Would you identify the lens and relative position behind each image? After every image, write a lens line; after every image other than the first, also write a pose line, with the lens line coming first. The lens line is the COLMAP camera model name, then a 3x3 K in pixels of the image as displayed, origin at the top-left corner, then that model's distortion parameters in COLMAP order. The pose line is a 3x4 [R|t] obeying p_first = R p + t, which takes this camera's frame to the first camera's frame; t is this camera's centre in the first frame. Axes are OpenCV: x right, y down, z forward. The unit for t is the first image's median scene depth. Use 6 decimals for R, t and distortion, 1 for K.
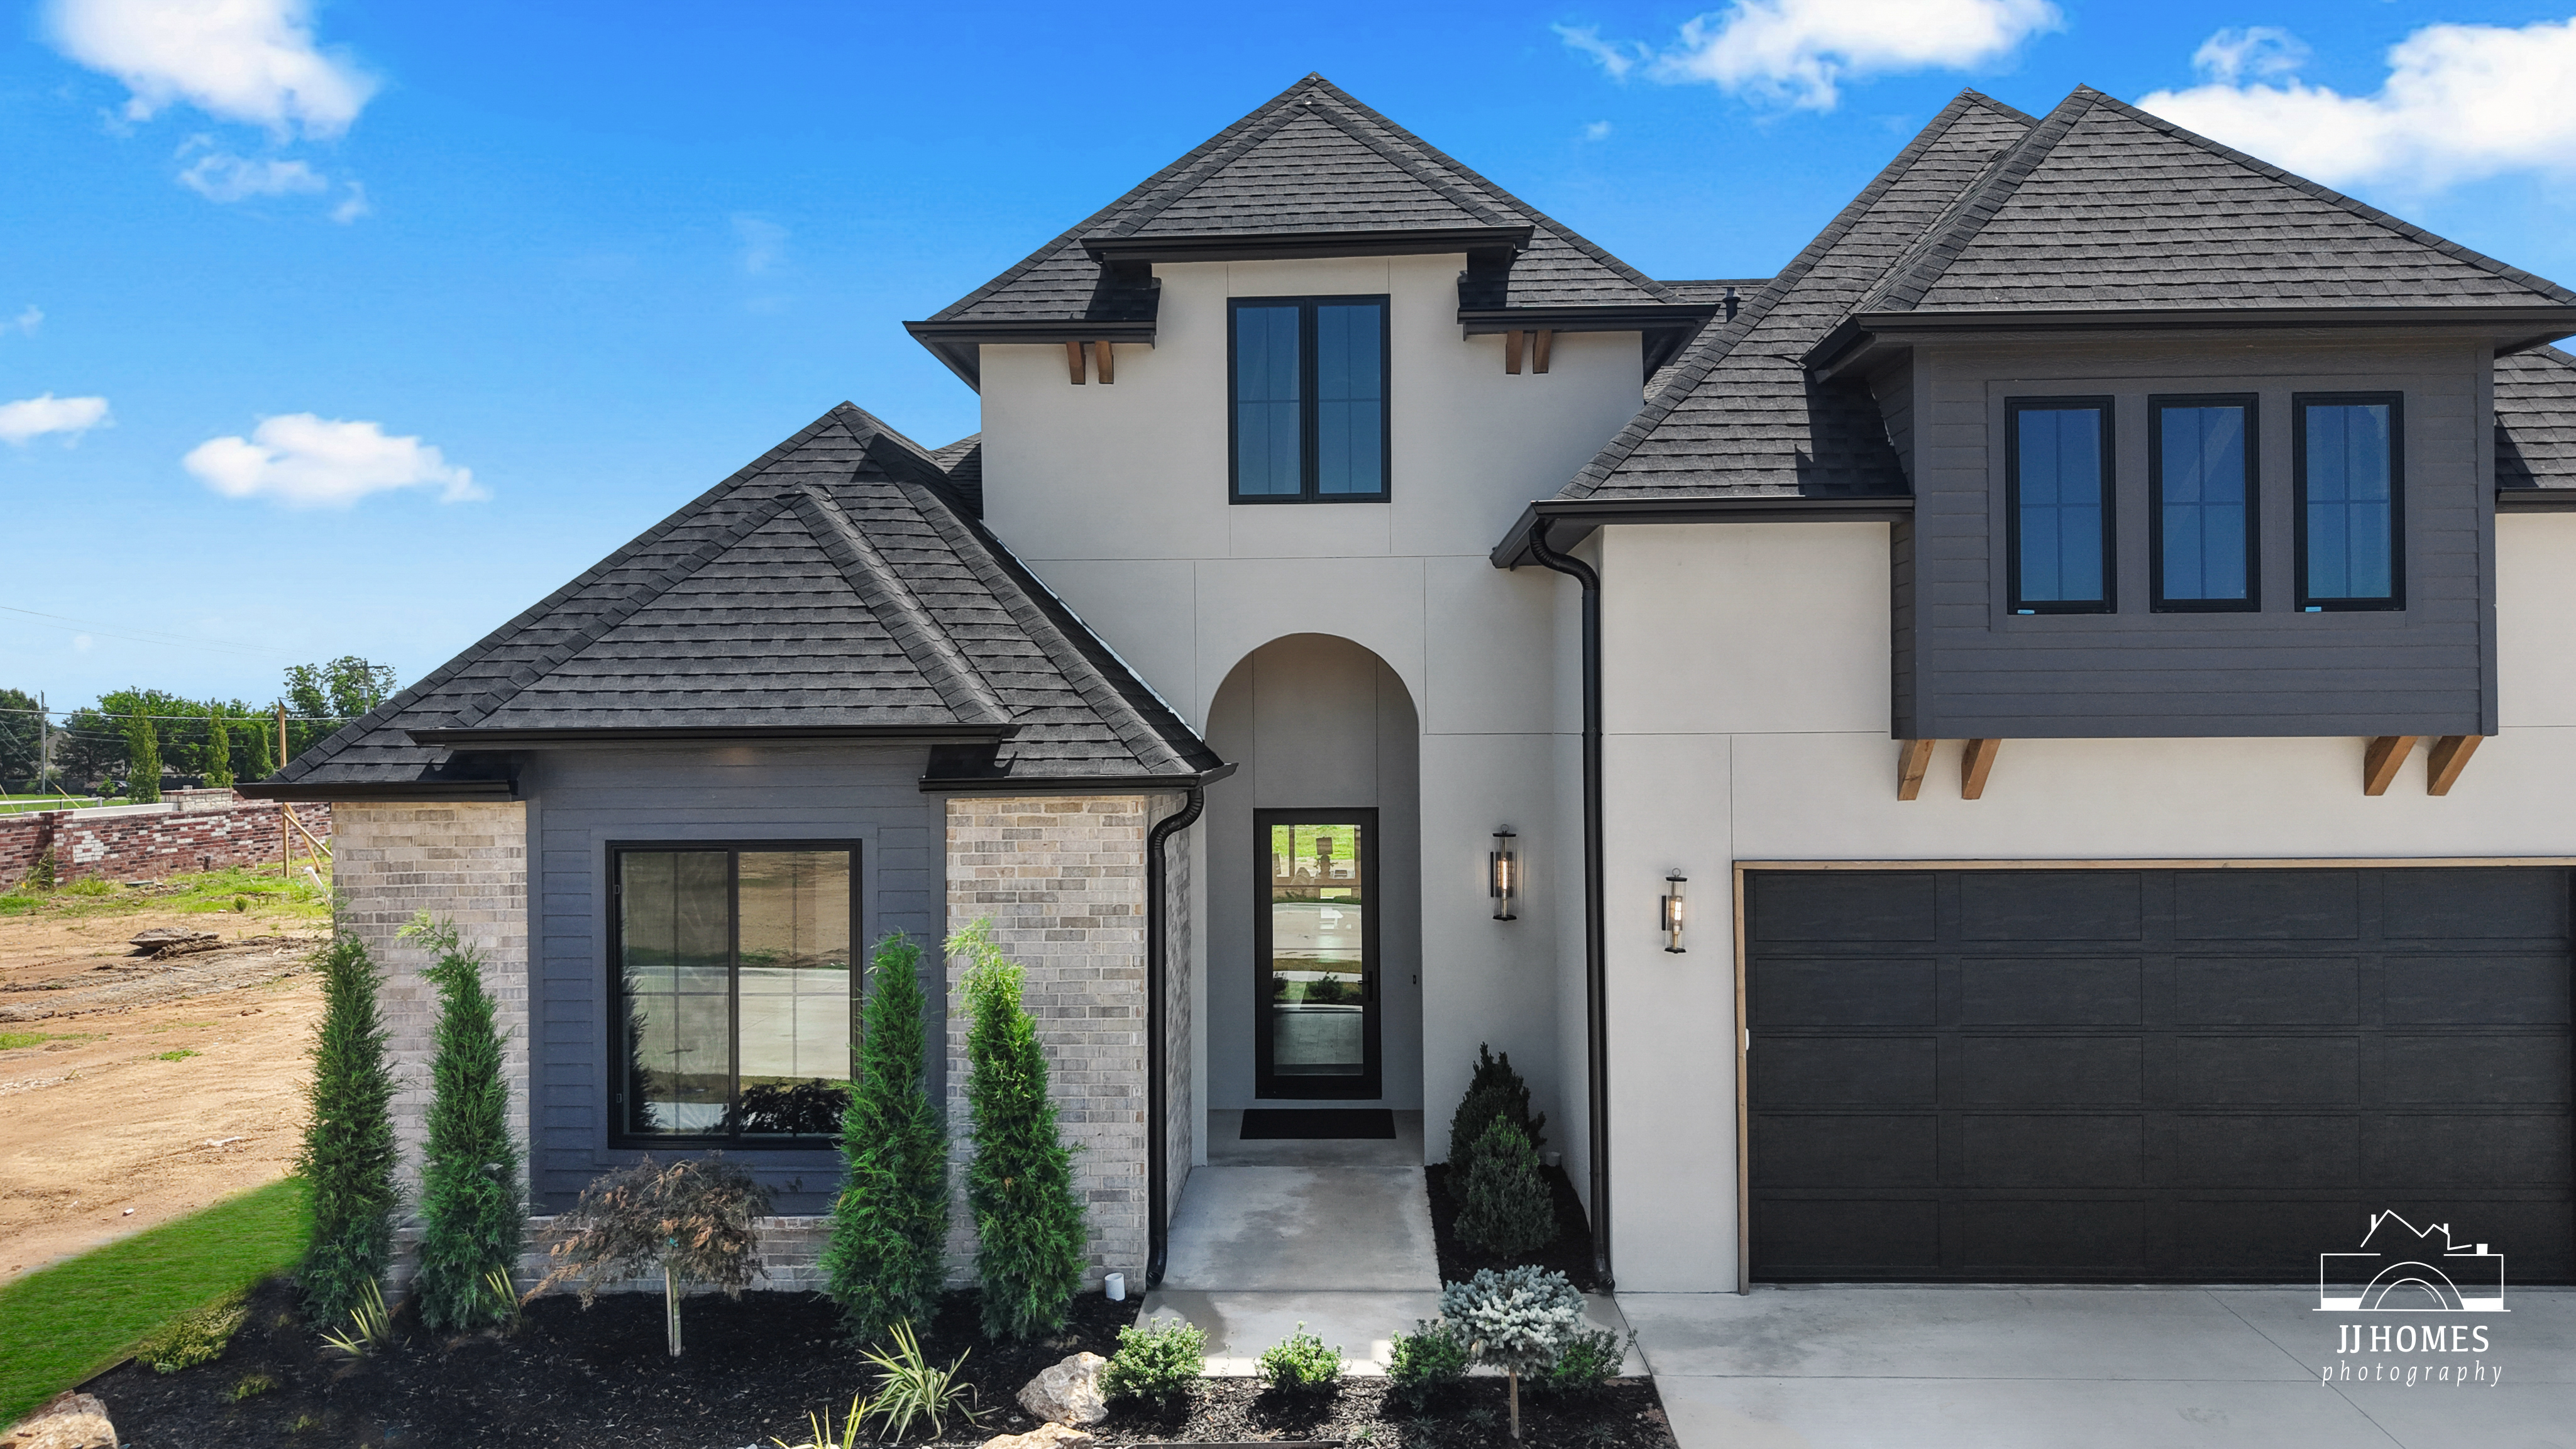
lens RADIAL K [[1747.7, 0, 1288.0], [0, 1747.7, 724.5], [0, 0, 1]] dist [0.031361, -0.048749]
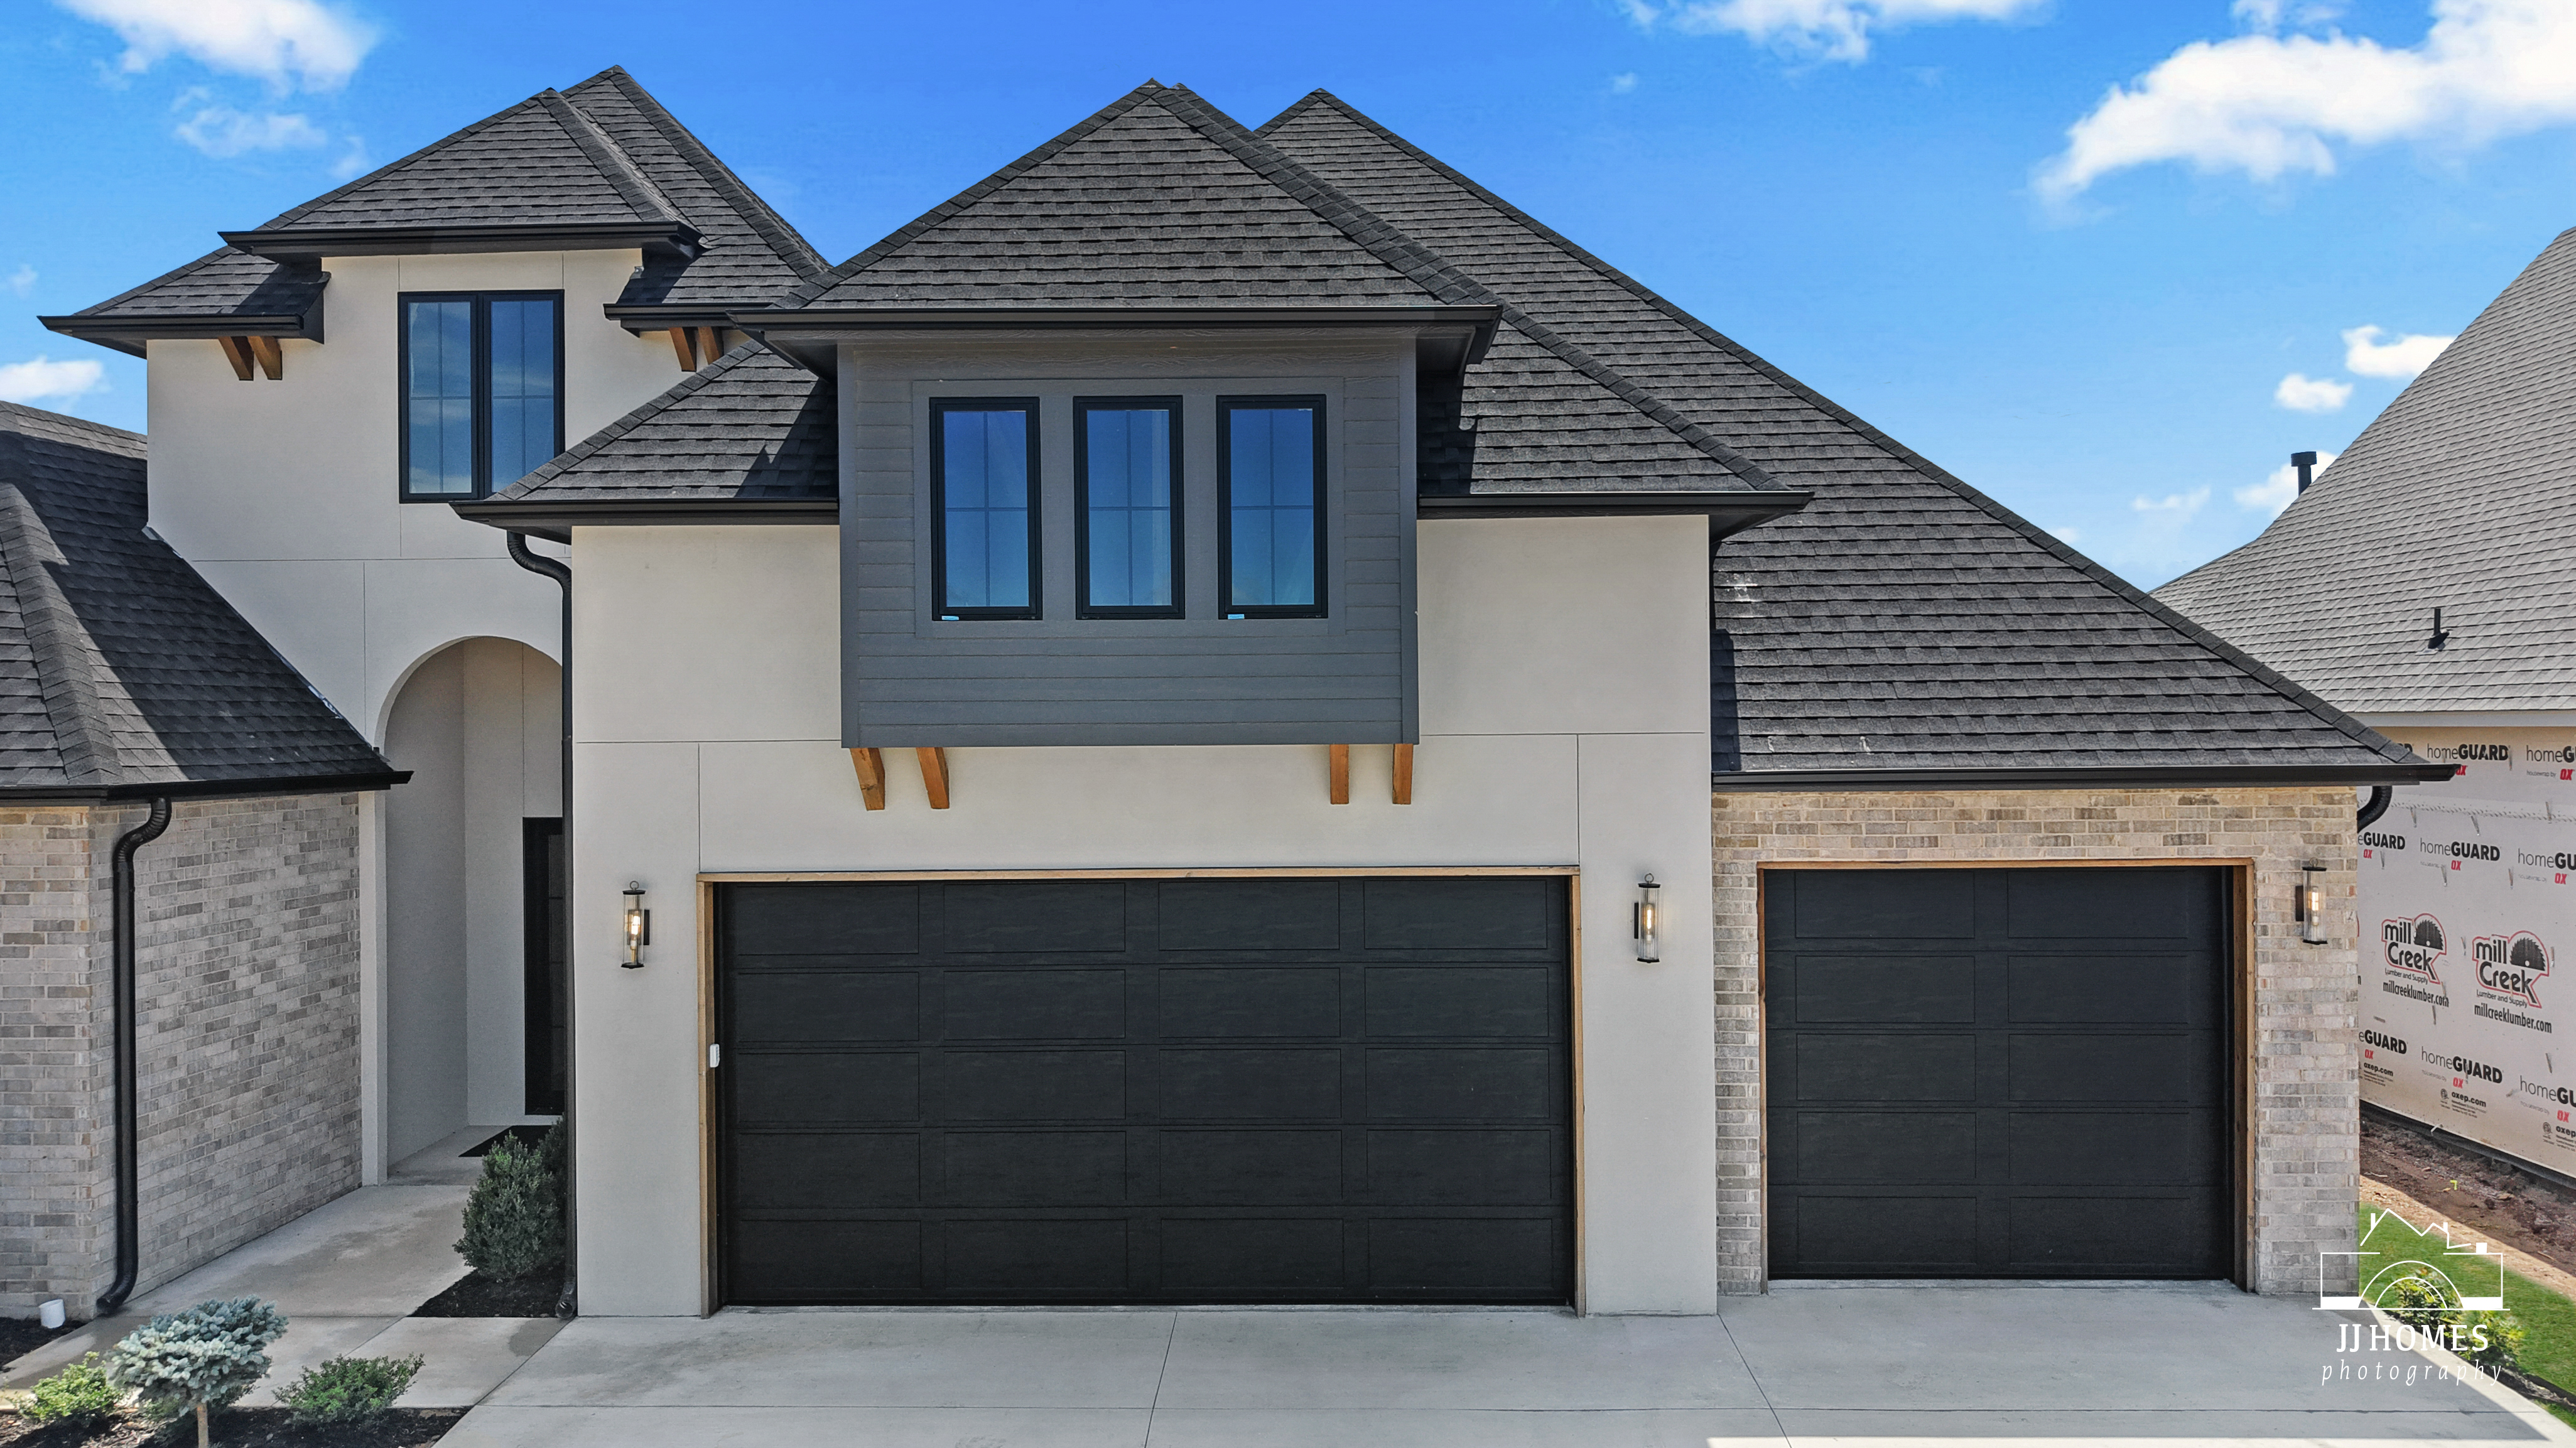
lens RADIAL K [[1747.6, 0, 1288.0], [0, 1747.6, 724.0], [0, 0, 1]] dist [0.031361, -0.048749]
pose [[0.999851, -0.000290, 0.017288, 0.559039], [0.000282, 1.000000, 0.000454, -0.005260], [-0.017288, -0.000449, 0.999850, 0.021260]]
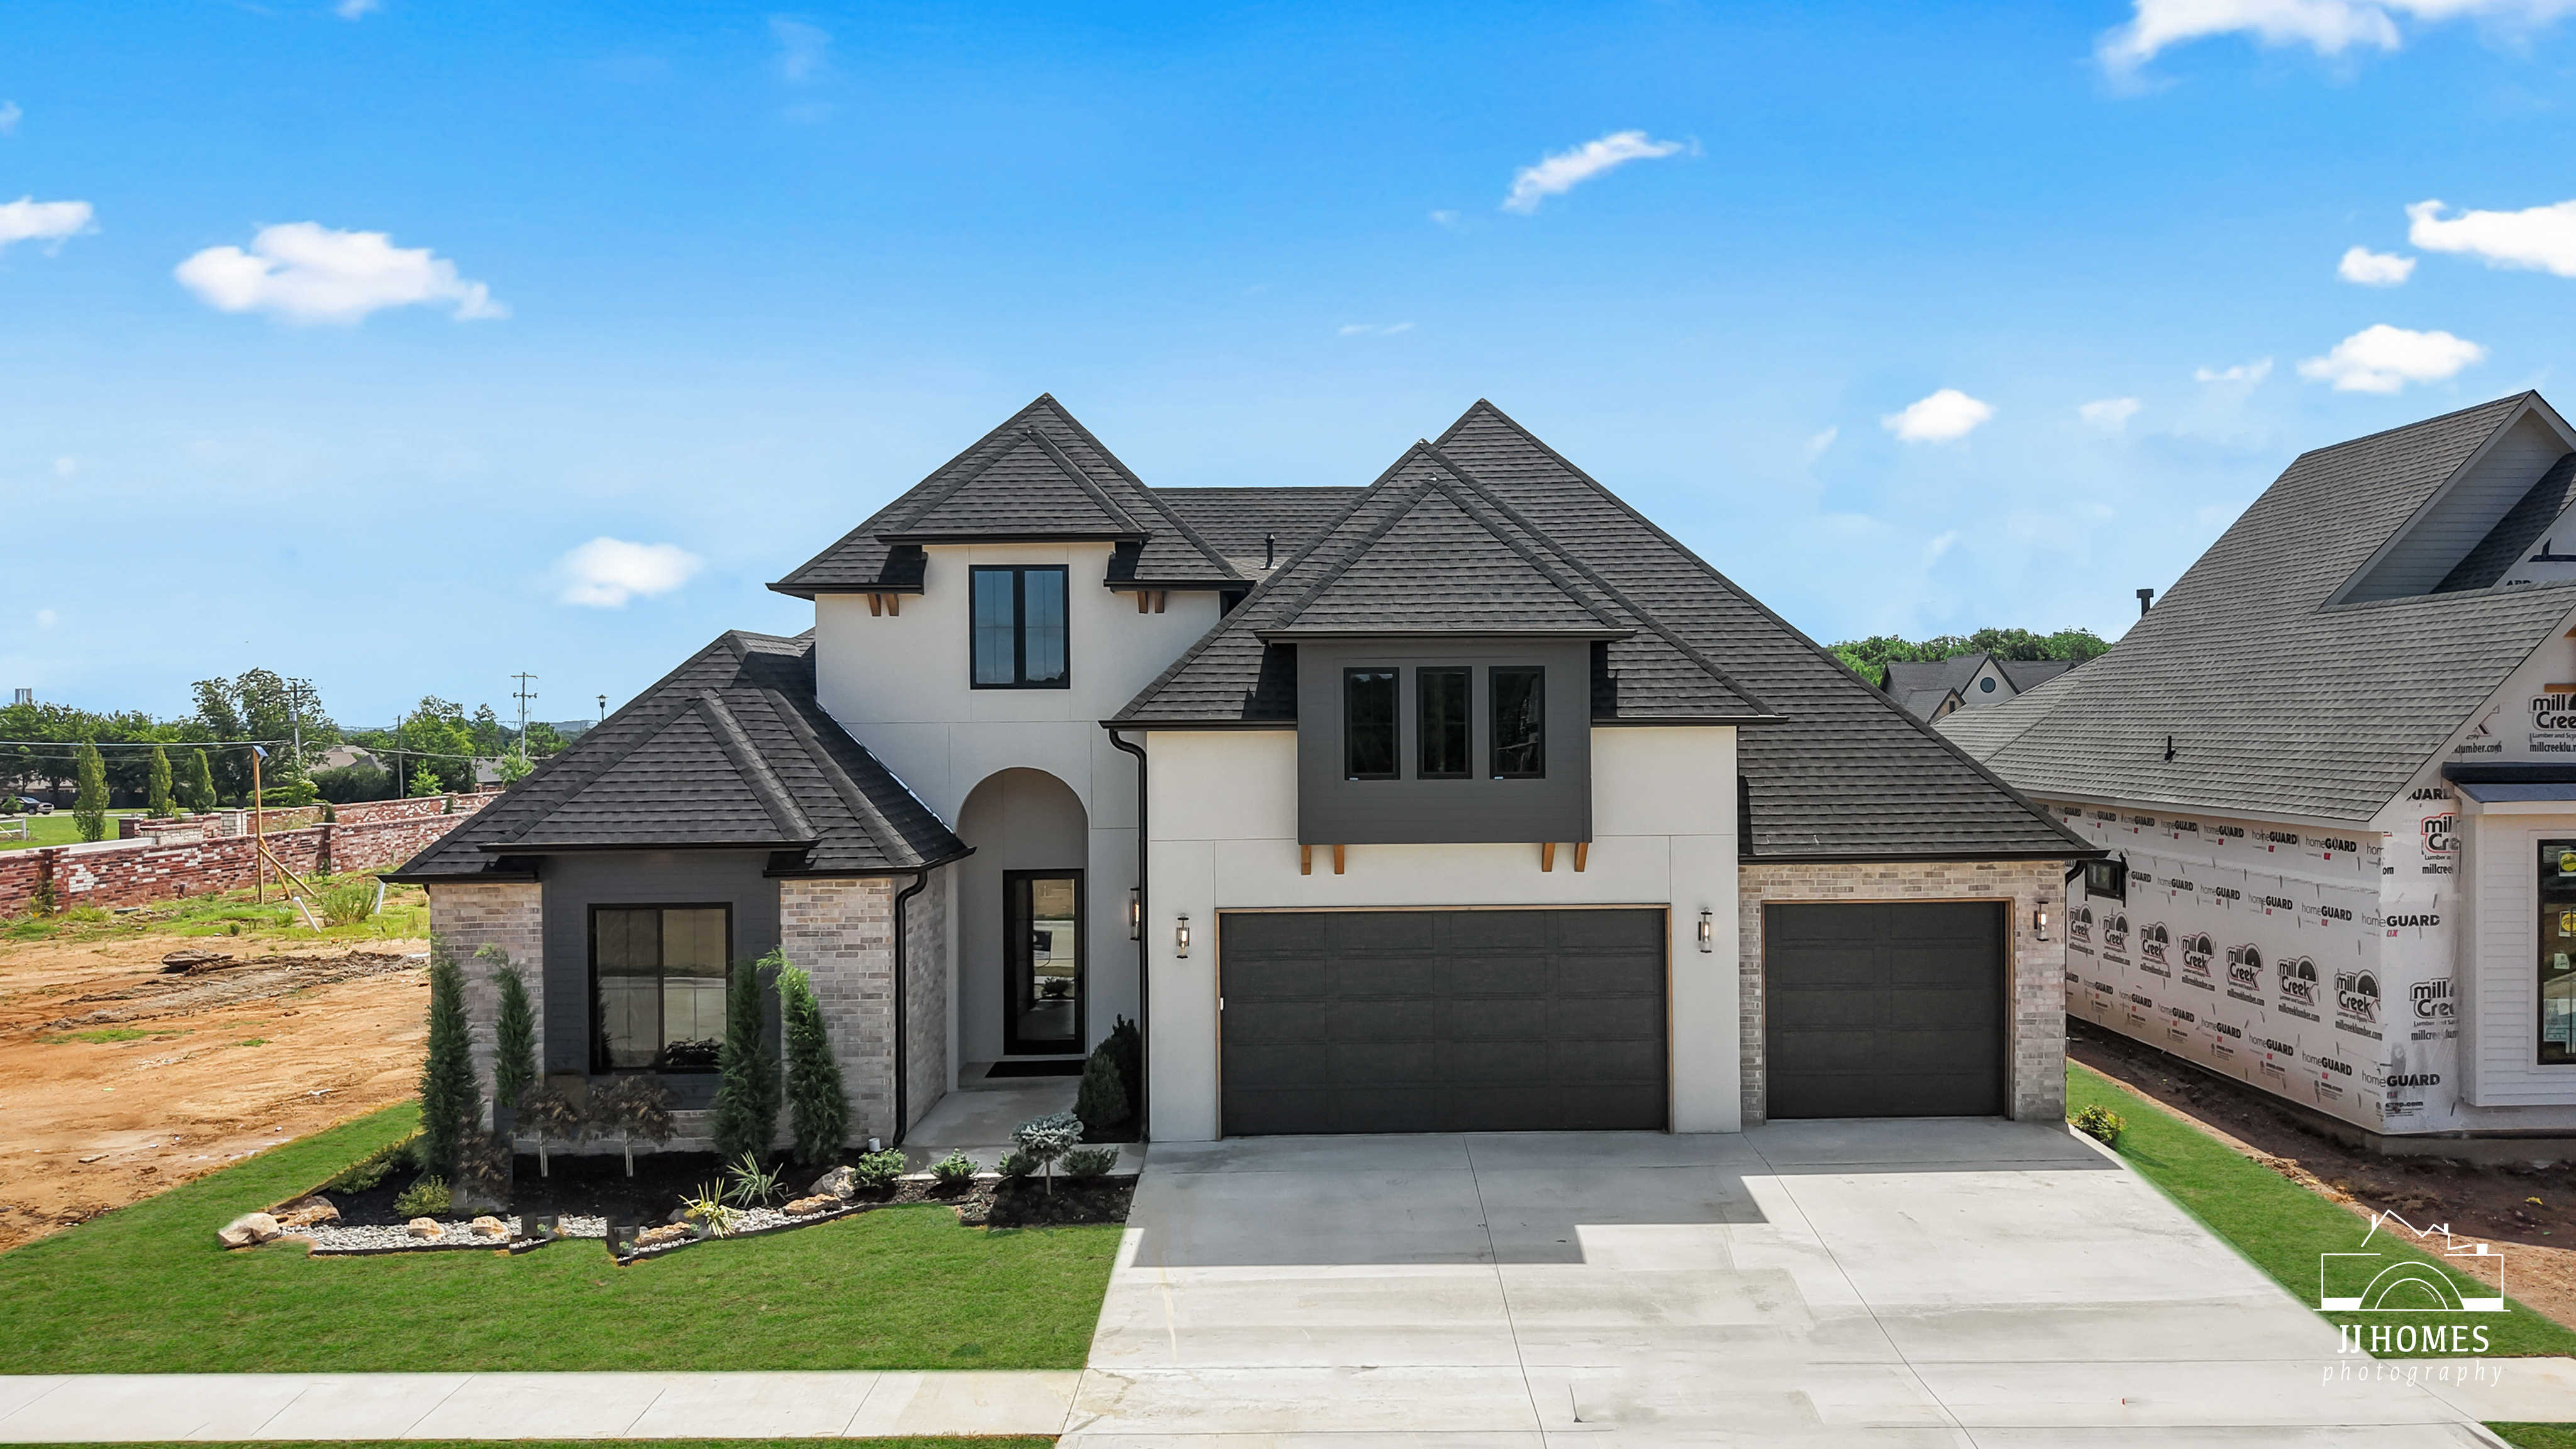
lens RADIAL K [[1816.6, 0, 1377.3], [0, 1816.6, 731.7], [0, 0, 1]] dist [0.015183, -0.031117]
pose [[0.997569, -0.001797, 0.069664, 0.291151], [0.001437, 0.999985, 0.005218, -0.119814], [-0.069672, -0.005105, 0.997557, -0.923236]]
